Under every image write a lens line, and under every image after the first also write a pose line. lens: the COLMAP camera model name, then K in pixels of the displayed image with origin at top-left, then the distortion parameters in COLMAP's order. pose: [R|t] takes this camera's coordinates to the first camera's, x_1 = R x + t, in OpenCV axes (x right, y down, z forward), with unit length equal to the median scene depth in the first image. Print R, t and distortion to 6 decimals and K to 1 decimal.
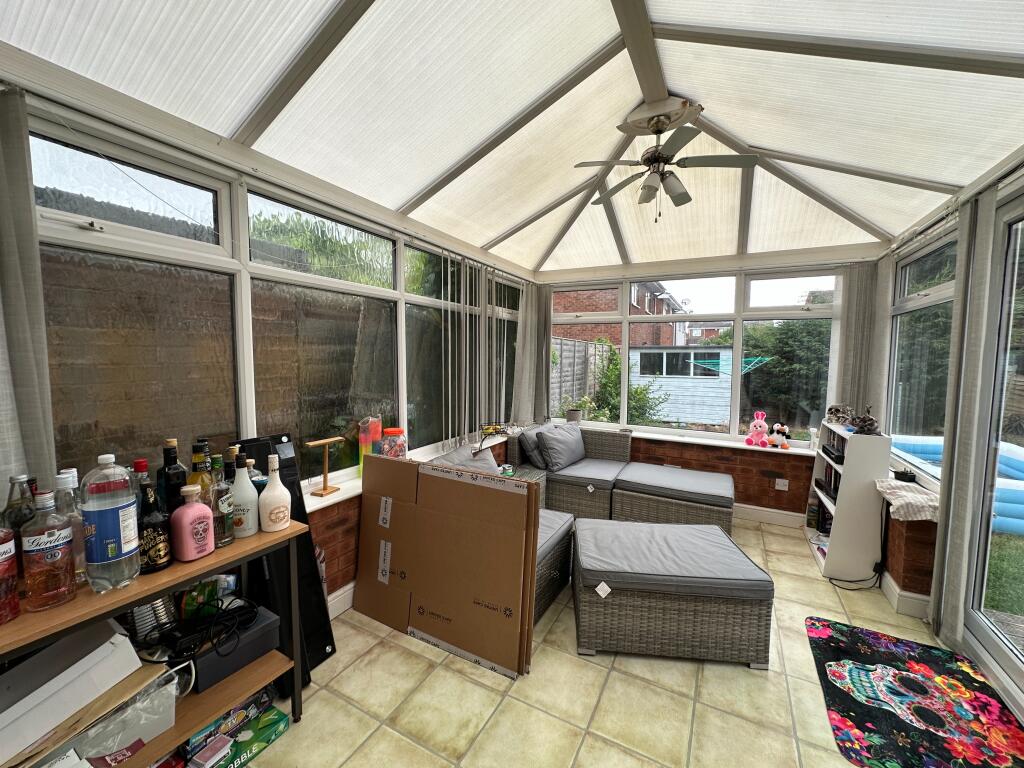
lens RADIAL K [[413.8, 0, 511.3], [0, 413.8, 385.2], [0, 0, 1]] dist [0.003361, 0.000741]
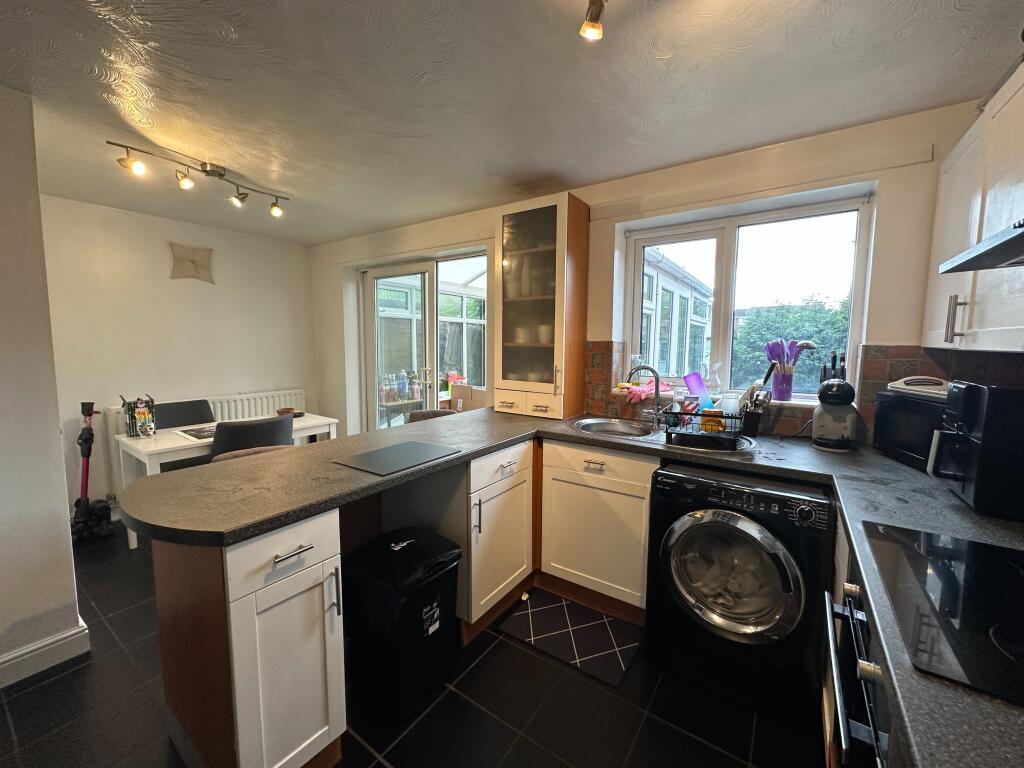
lens RADIAL K [[413.8, 0, 512.2], [0, 413.8, 382.6], [0, 0, 1]] dist [0.003361, 0.000741]
pose [[0.992234, 0.006248, -0.124225, 0.303930], [-0.002945, 0.999638, 0.026751, 0.075684], [0.124348, -0.026177, 0.991893, -1.339958]]
